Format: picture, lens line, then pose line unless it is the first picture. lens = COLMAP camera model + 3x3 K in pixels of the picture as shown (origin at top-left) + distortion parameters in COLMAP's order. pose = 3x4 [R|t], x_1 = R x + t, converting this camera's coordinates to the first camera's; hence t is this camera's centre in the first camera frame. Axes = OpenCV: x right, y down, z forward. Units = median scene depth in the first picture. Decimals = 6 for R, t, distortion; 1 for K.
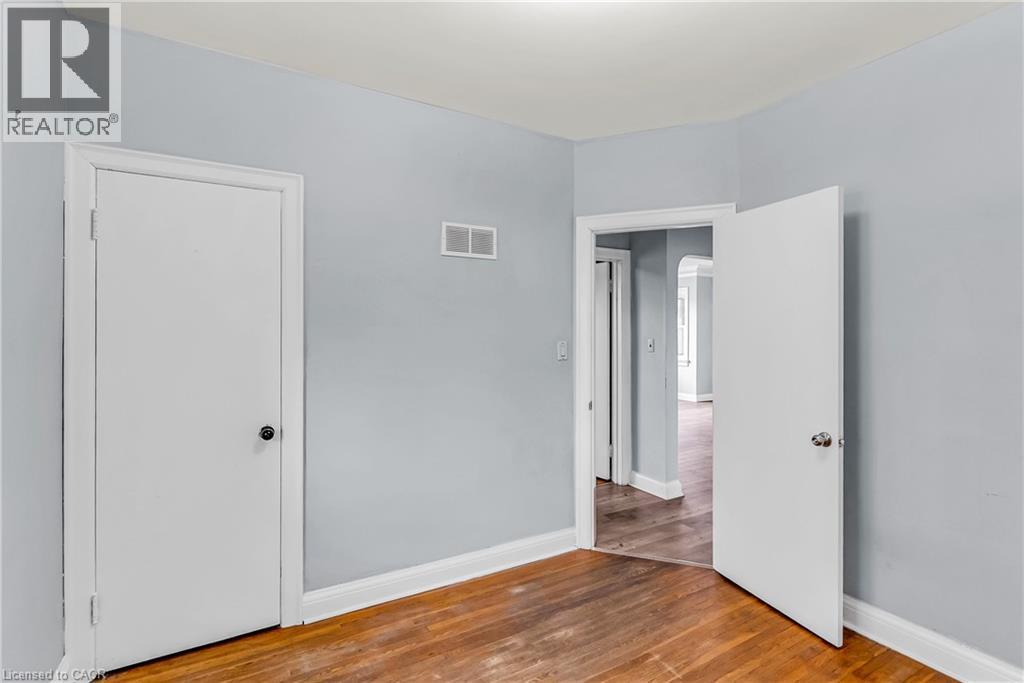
lens RADIAL K [[545.7, 0, 504.7], [0, 545.7, 339.8], [0, 0, 1]] dist [0.000300, -0.000411]
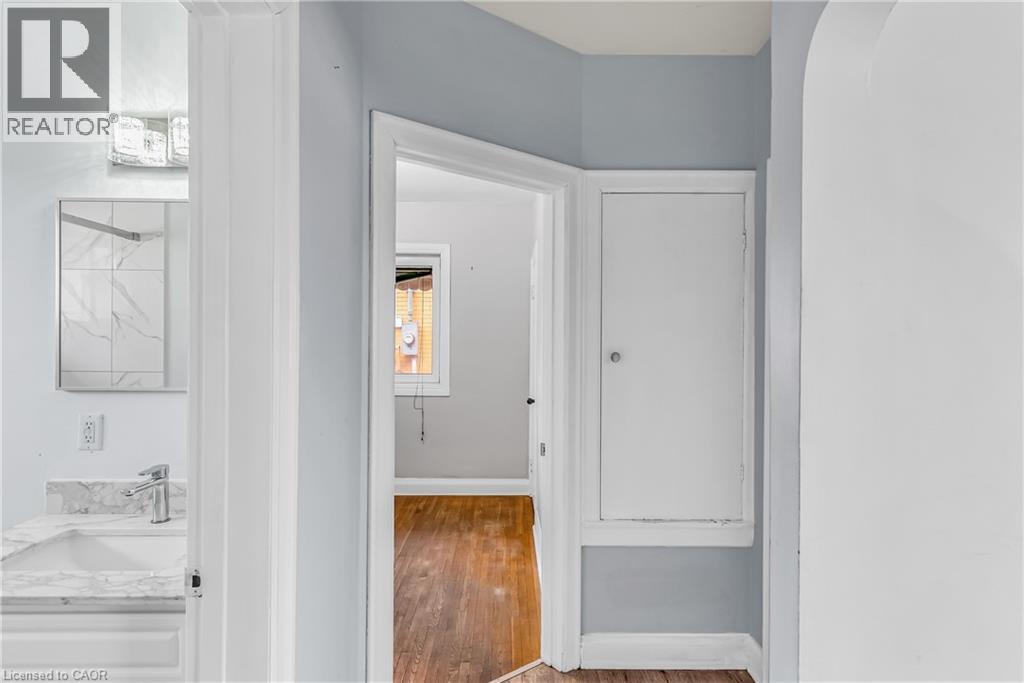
lens RADIAL K [[545.7, 0, 504.7], [0, 545.7, 339.8], [0, 0, 1]] dist [0.000300, -0.000411]
pose [[-0.526114, -0.004044, -0.850404, 0.971517], [-0.005705, 0.999983, -0.001226, -0.019784], [0.850395, 0.004206, -0.526129, 1.669860]]
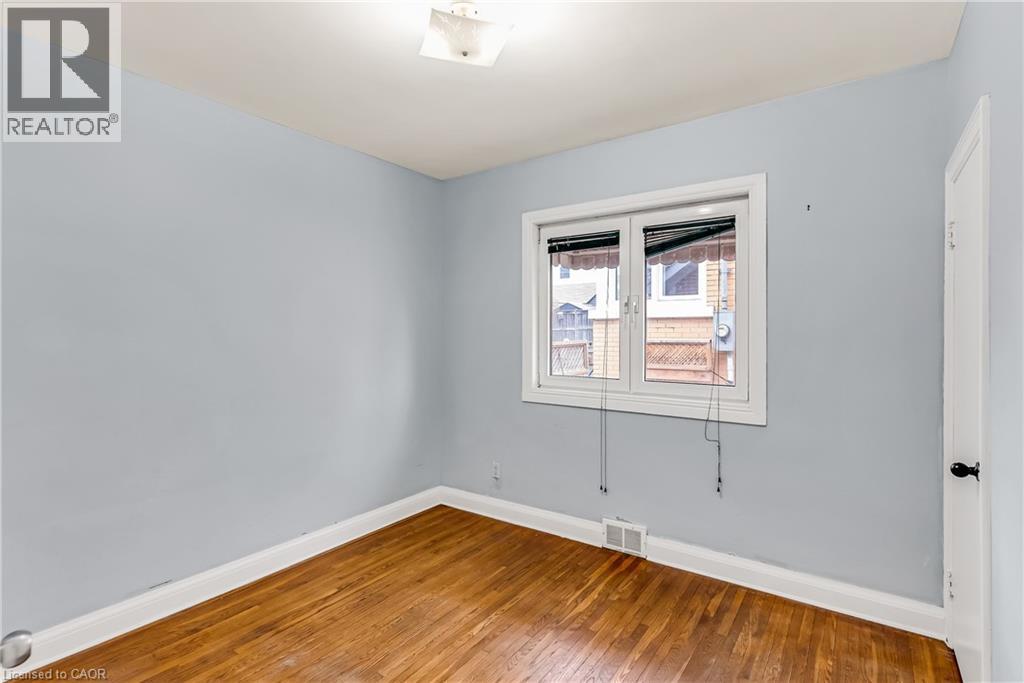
lens RADIAL K [[492.7, 0, 509.5], [0, 492.7, 333.6], [0, 0, 1]] dist [0.000293, -0.000746]
pose [[-0.922378, 0.003035, -0.386277, 0.375882], [0.002696, 0.999995, 0.001419, -0.020235], [0.386280, 0.000268, -0.922382, 1.267976]]
